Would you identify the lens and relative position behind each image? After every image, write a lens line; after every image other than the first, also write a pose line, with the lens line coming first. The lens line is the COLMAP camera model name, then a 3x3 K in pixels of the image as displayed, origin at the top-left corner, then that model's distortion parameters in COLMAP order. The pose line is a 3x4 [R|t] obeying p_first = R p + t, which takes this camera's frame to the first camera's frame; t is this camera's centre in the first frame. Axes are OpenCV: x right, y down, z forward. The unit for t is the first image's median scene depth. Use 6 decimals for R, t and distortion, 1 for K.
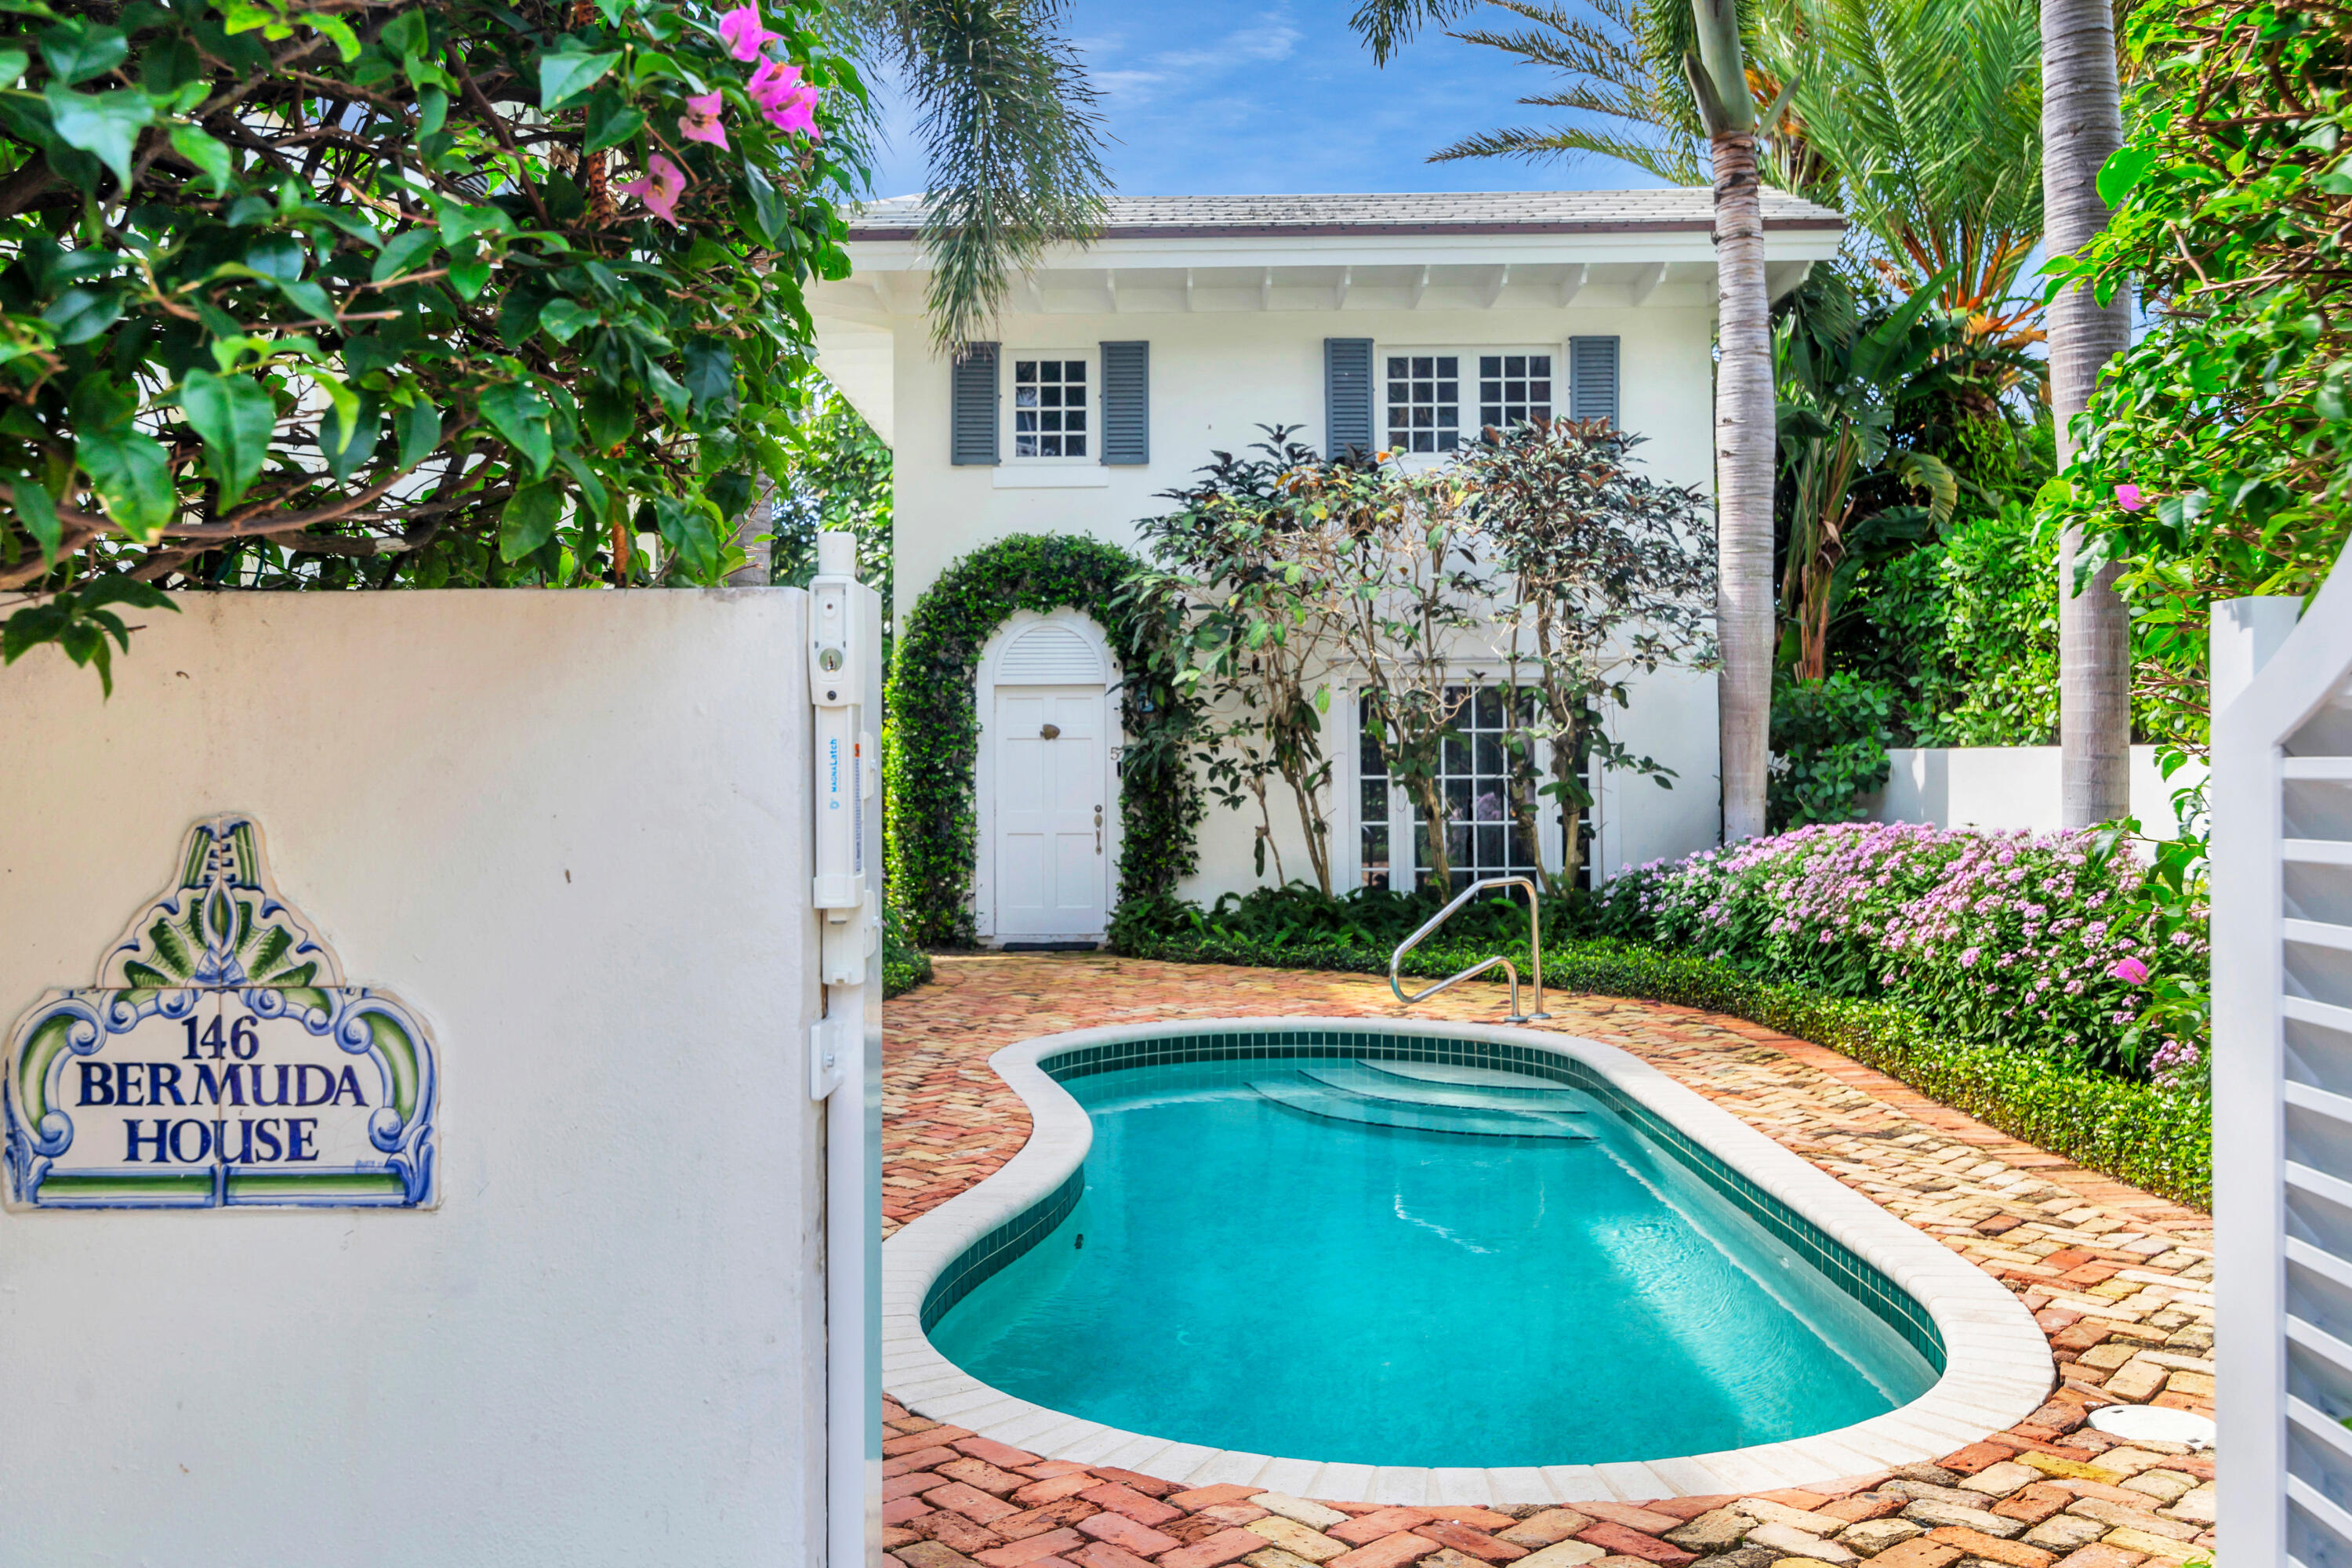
lens RADIAL K [[1898.6, 0, 1177.4], [0, 1898.6, 774.5], [0, 0, 1]] dist [-0.008518, 0.000135]
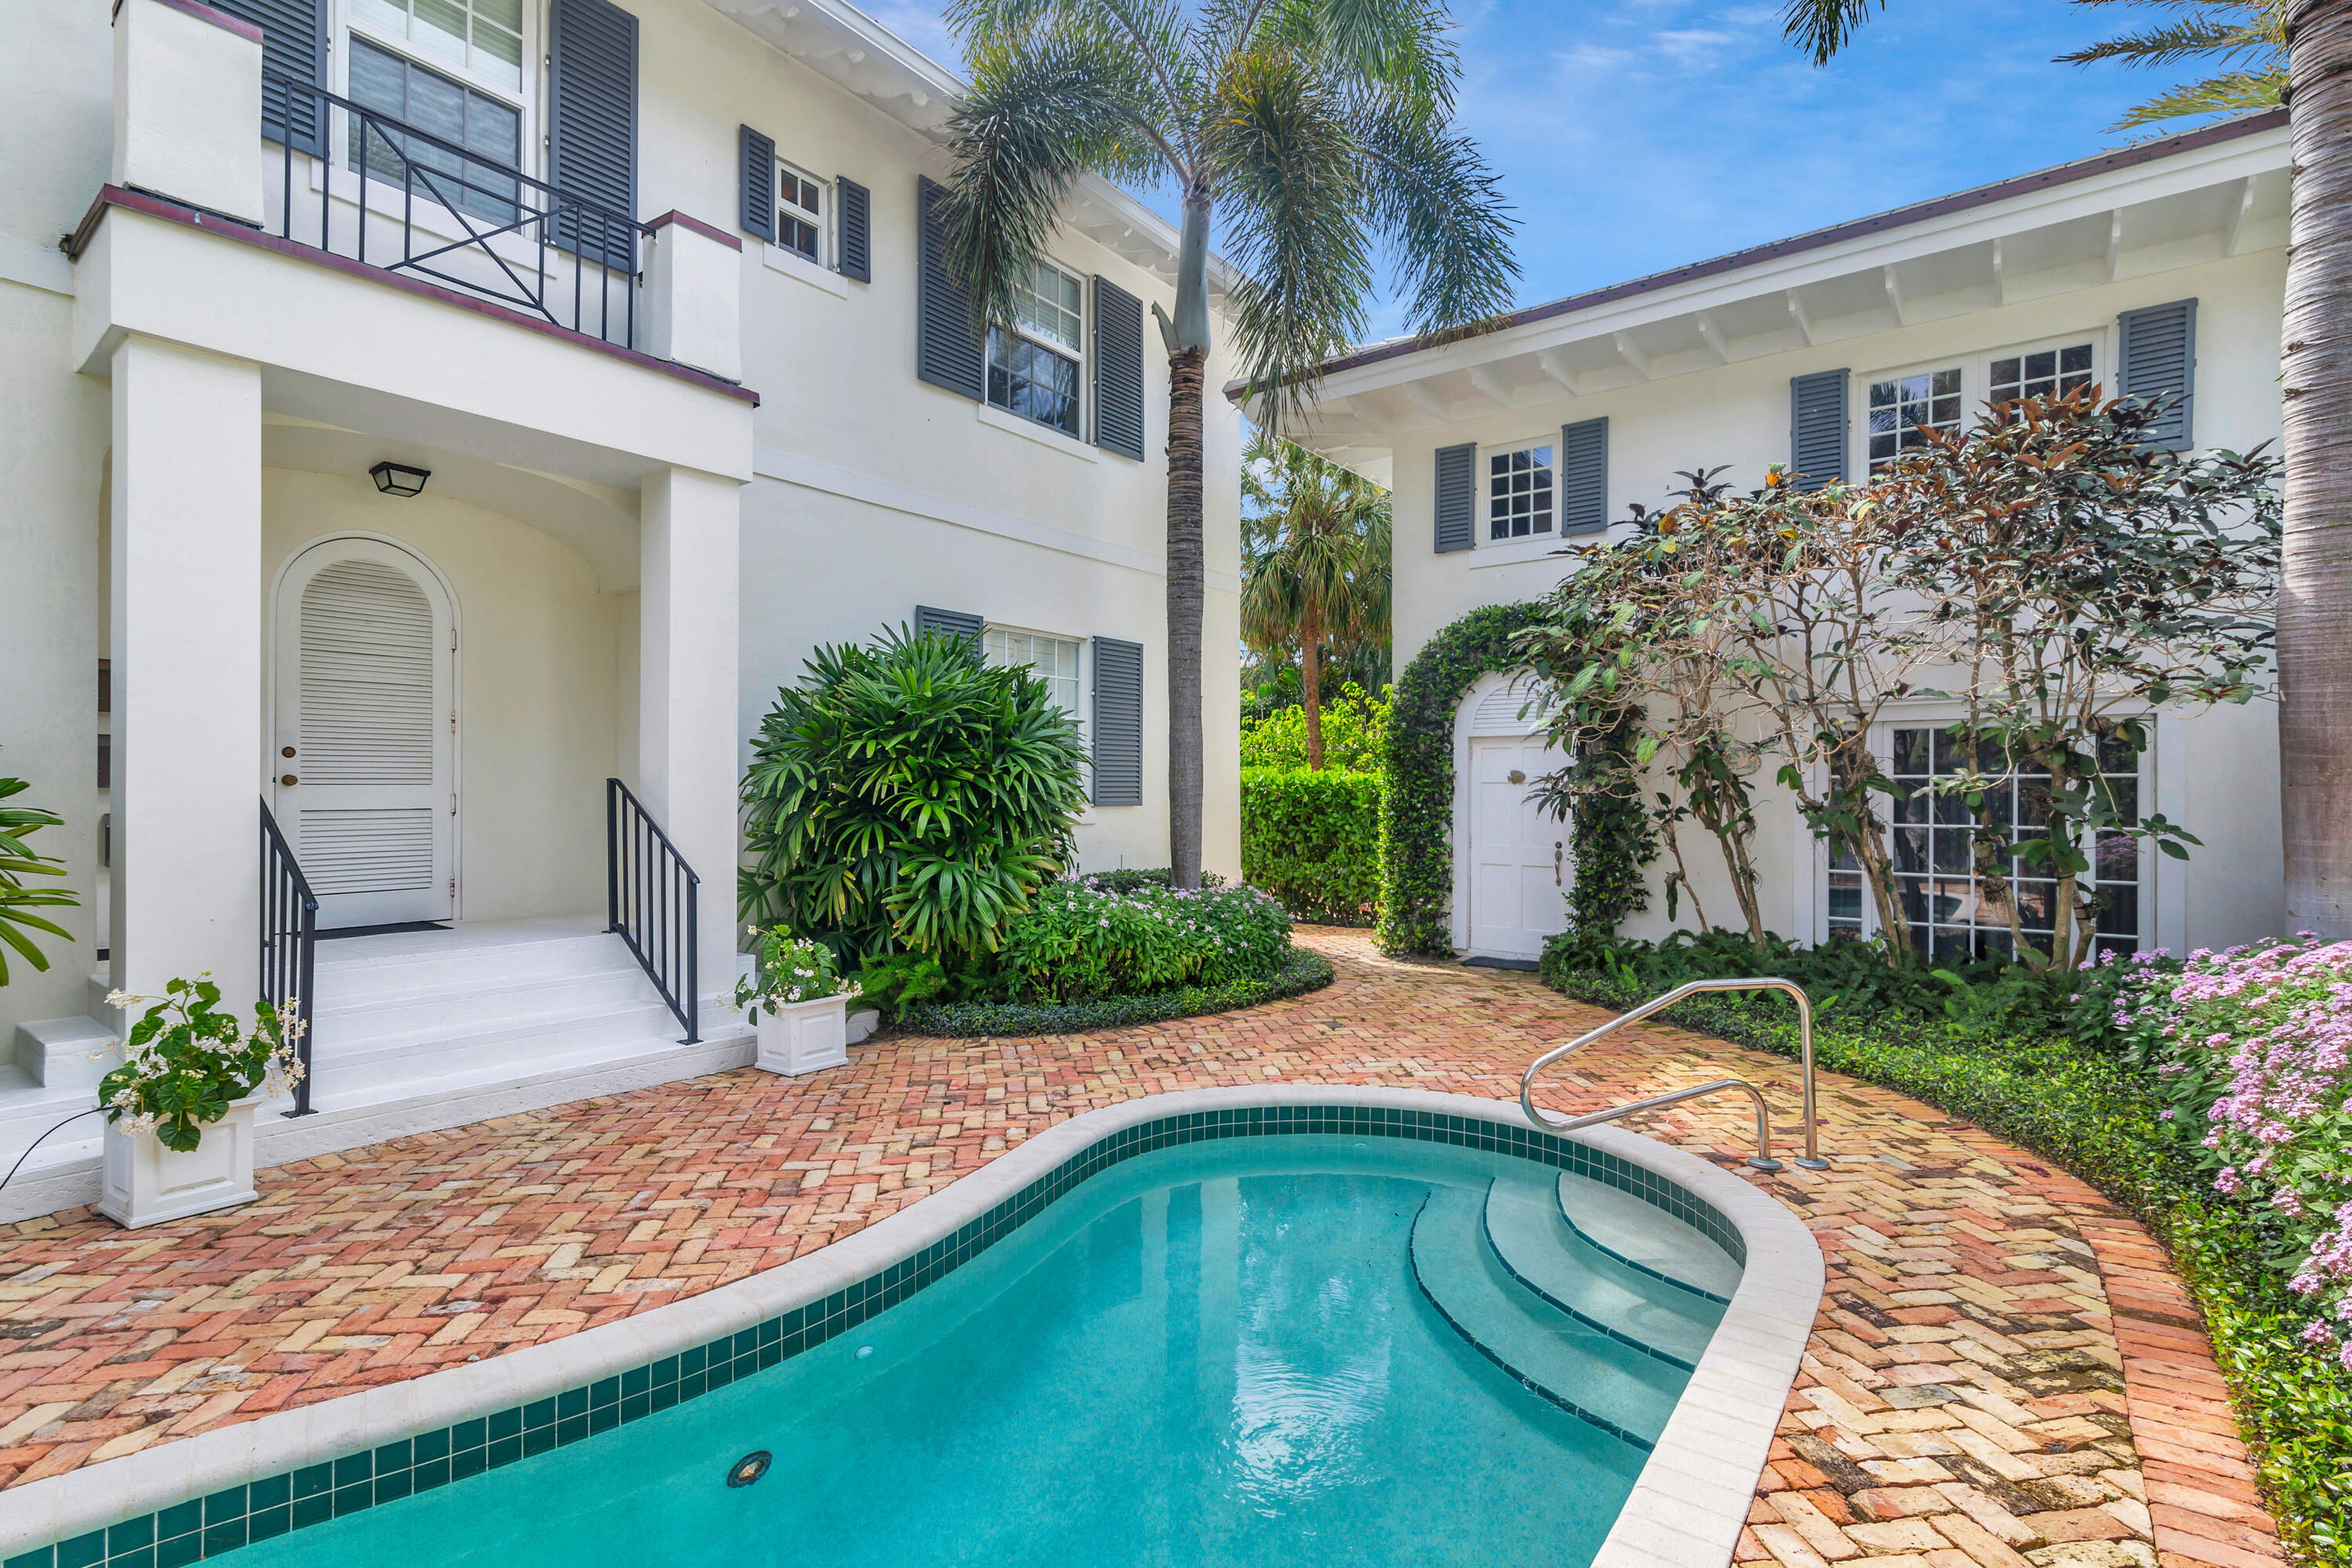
lens RADIAL K [[1112.7, 0, 1172.6], [0, 1112.7, 796.2], [0, 0, 1]] dist [0.005987, 0.000344]
pose [[0.797400, 0.009301, -0.603379, 0.173933], [-0.004102, 0.999942, 0.009991, -0.016494], [0.603437, -0.005492, 0.797392, 0.339157]]
